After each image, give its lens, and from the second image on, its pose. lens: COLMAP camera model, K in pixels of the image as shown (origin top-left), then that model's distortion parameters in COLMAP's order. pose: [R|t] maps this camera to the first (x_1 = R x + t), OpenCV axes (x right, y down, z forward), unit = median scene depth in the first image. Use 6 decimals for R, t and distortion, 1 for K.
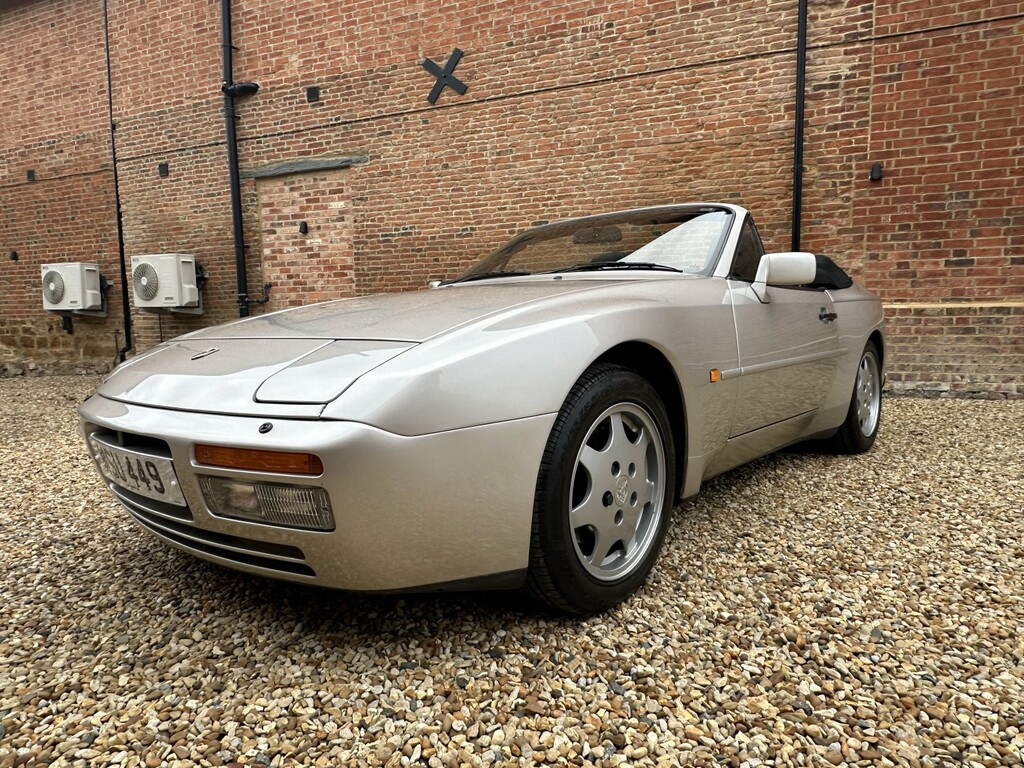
lens RADIAL K [[672.0, 0, 506.5], [0, 672.0, 387.3], [0, 0, 1]] dist [-0.001331, 0.000413]
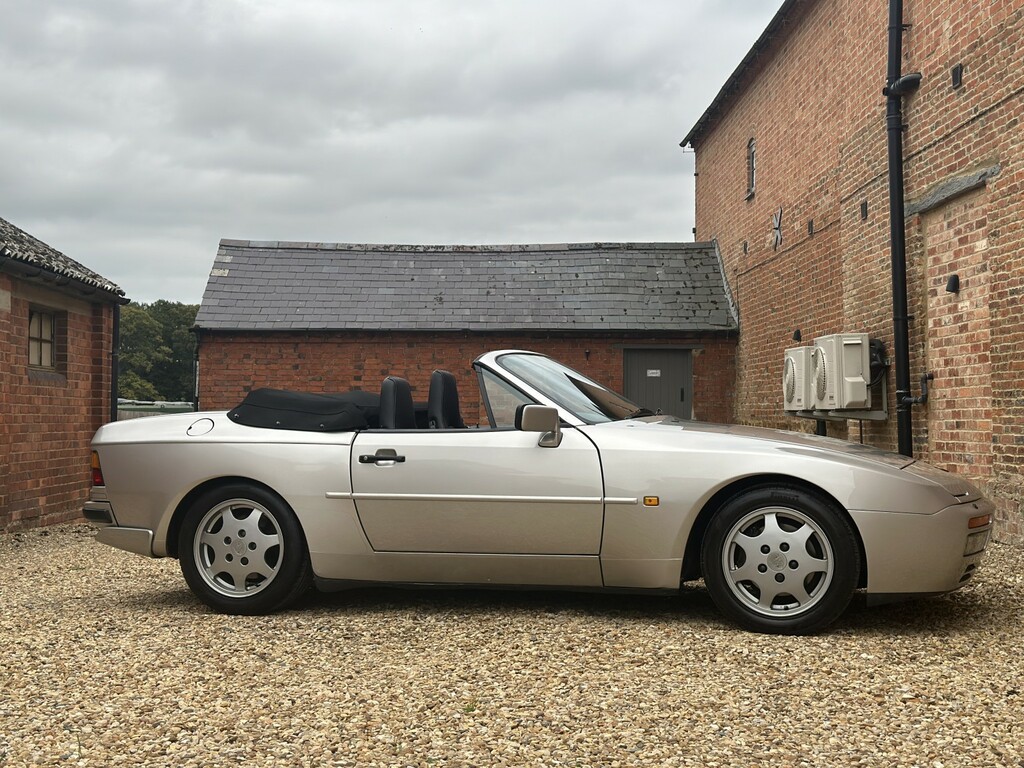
lens RADIAL K [[1439.9, 0, 507.3], [0, 1439.9, 372.5], [0, 0, 1]] dist [0.215238, -0.494450]
pose [[0.418305, -0.022095, -0.908038, 0.803074], [-0.087957, 0.994020, -0.064706, -0.034905], [0.904038, 0.106936, 0.413860, 0.079392]]
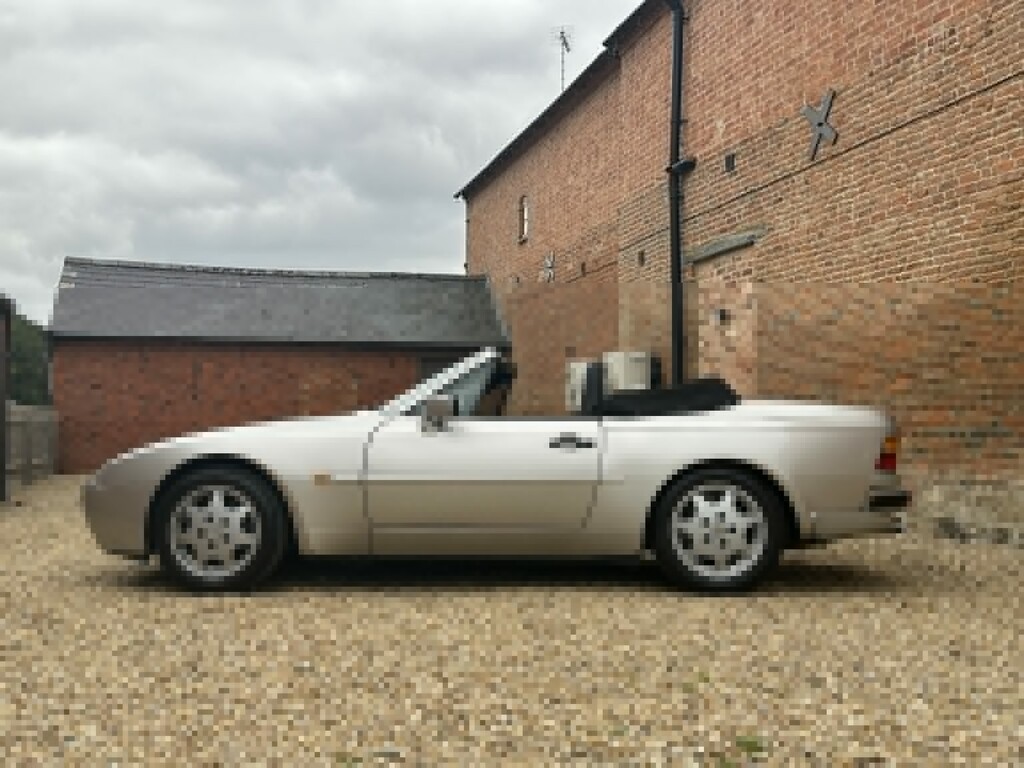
lens RADIAL K [[1181.7, 0, 514.7], [0, 1181.7, 380.5], [0, 0, 1]] dist [0.180344, -0.267568]
pose [[0.608807, -0.012501, -0.793220, 0.763954], [-0.086082, 0.992931, -0.081718, -0.015456], [0.788634, 0.118033, 0.603427, -0.098572]]
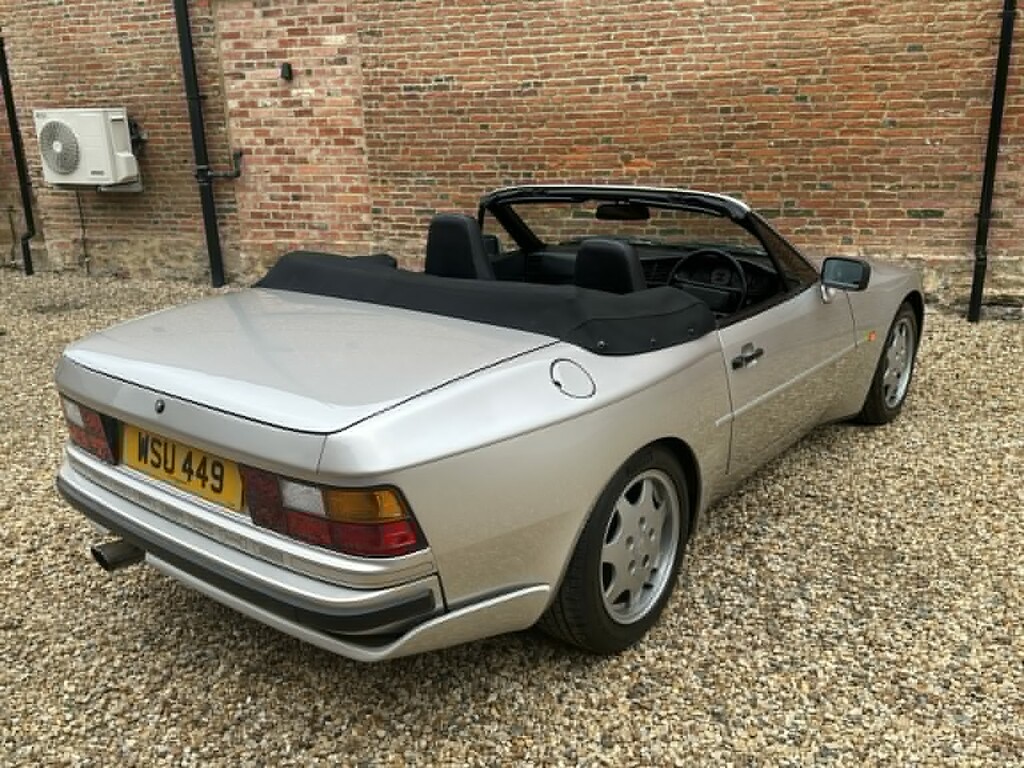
lens RADIAL K [[897.9, 0, 513.4], [0, 897.9, 383.1], [0, 0, 1]] dist [0.104612, -0.173502]
pose [[0.998724, -0.023117, 0.044907, -0.121396], [0.014232, 0.981889, 0.188920, -0.099375], [-0.048460, -0.188040, 0.980965, -0.015216]]
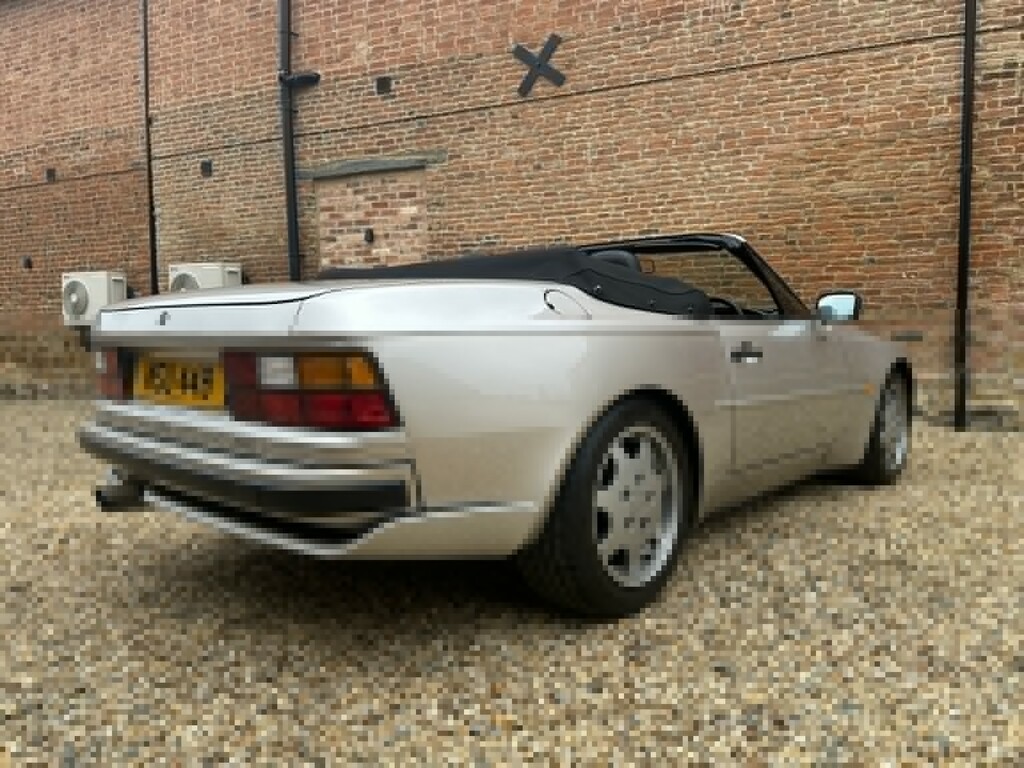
lens RADIAL K [[735.9, 0, 512.0], [0, 735.9, 384.0], [0, 0, 1]] dist [0.118005, -0.204638]
pose [[0.999826, 0.009126, -0.016253, -0.101421], [-0.009745, 0.999214, -0.038435, -0.005604], [0.015889, 0.038586, 0.999129, 0.032394]]
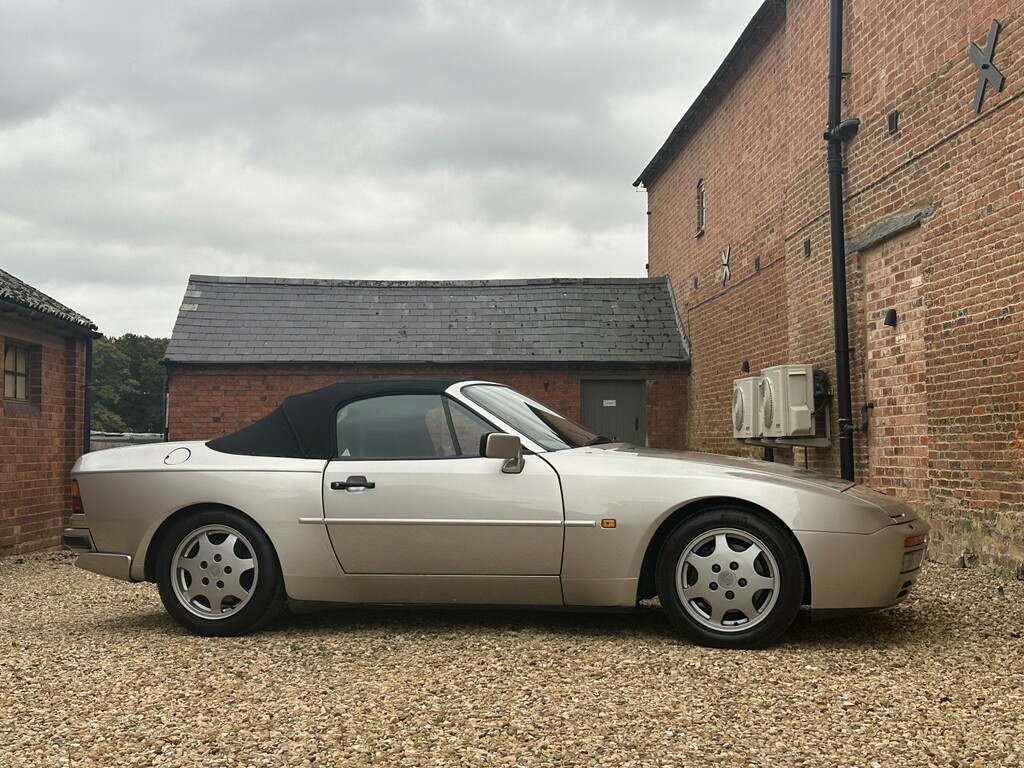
lens RADIAL K [[1395.1, 0, 512.0], [0, 1395.1, 384.0], [0, 0, 1]] dist [0.206532, -0.442679]
pose [[0.446778, -0.035936, -0.893923, 0.818453], [-0.082106, 0.993329, -0.080968, -0.033200], [0.890870, 0.109571, 0.440847, 0.069434]]
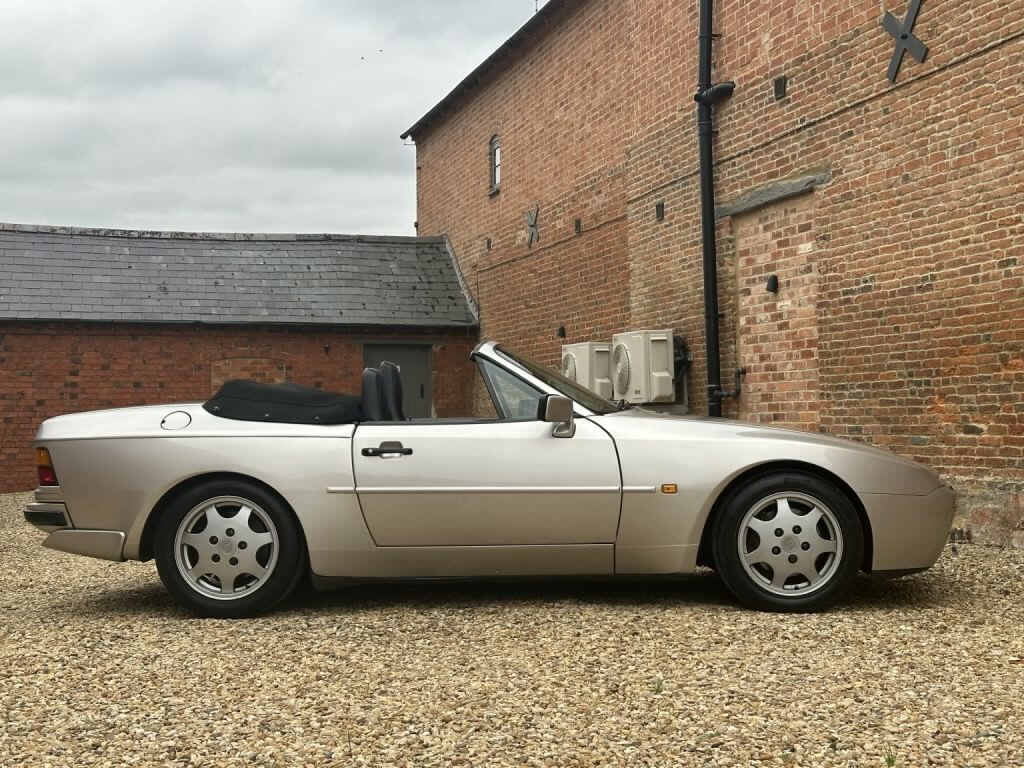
lens RADIAL K [[1483.4, 0, 525.1], [0, 1483.4, 382.8], [0, 0, 1]] dist [0.156886, -0.115986]
pose [[0.644574, -0.014295, -0.764409, 0.701485], [-0.070277, 0.994485, -0.077857, -0.011502], [0.761305, 0.103905, 0.640014, -0.118579]]
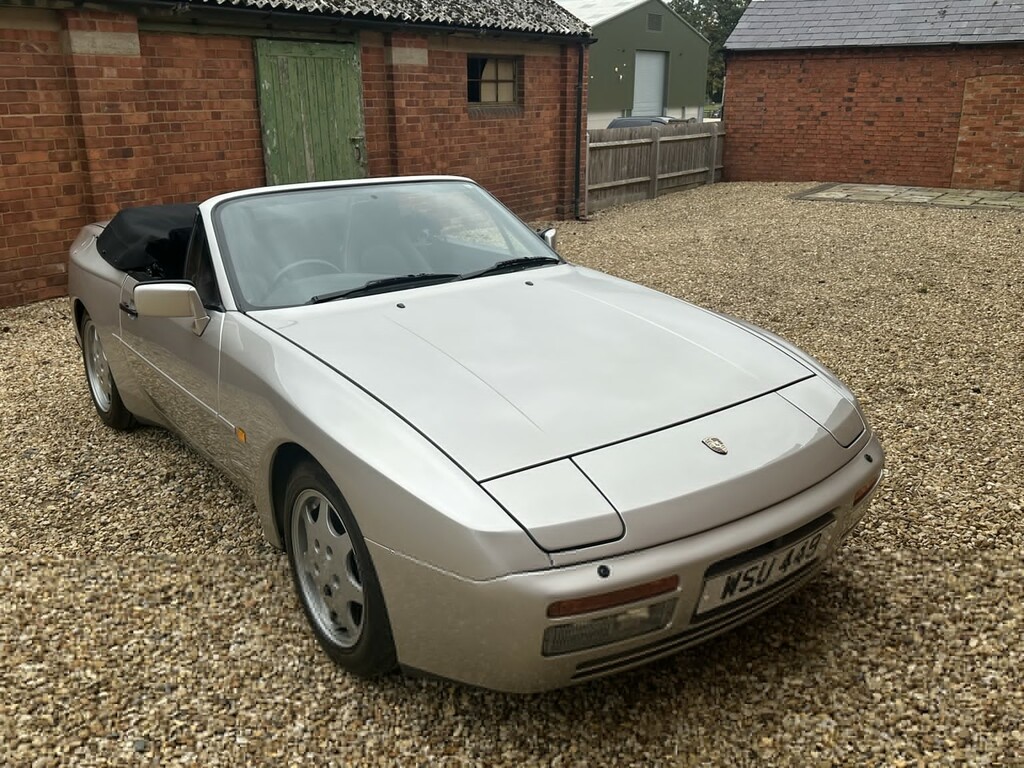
lens RADIAL K [[897.9, 0, 513.4], [0, 897.9, 383.1], [0, 0, 1]] dist [0.104612, -0.173502]
pose [[-0.197807, 0.310326, -0.929823, 0.430702], [-0.085135, 0.939542, 0.331681, -0.172941], [0.976537, 0.144769, -0.159428, 0.642628]]
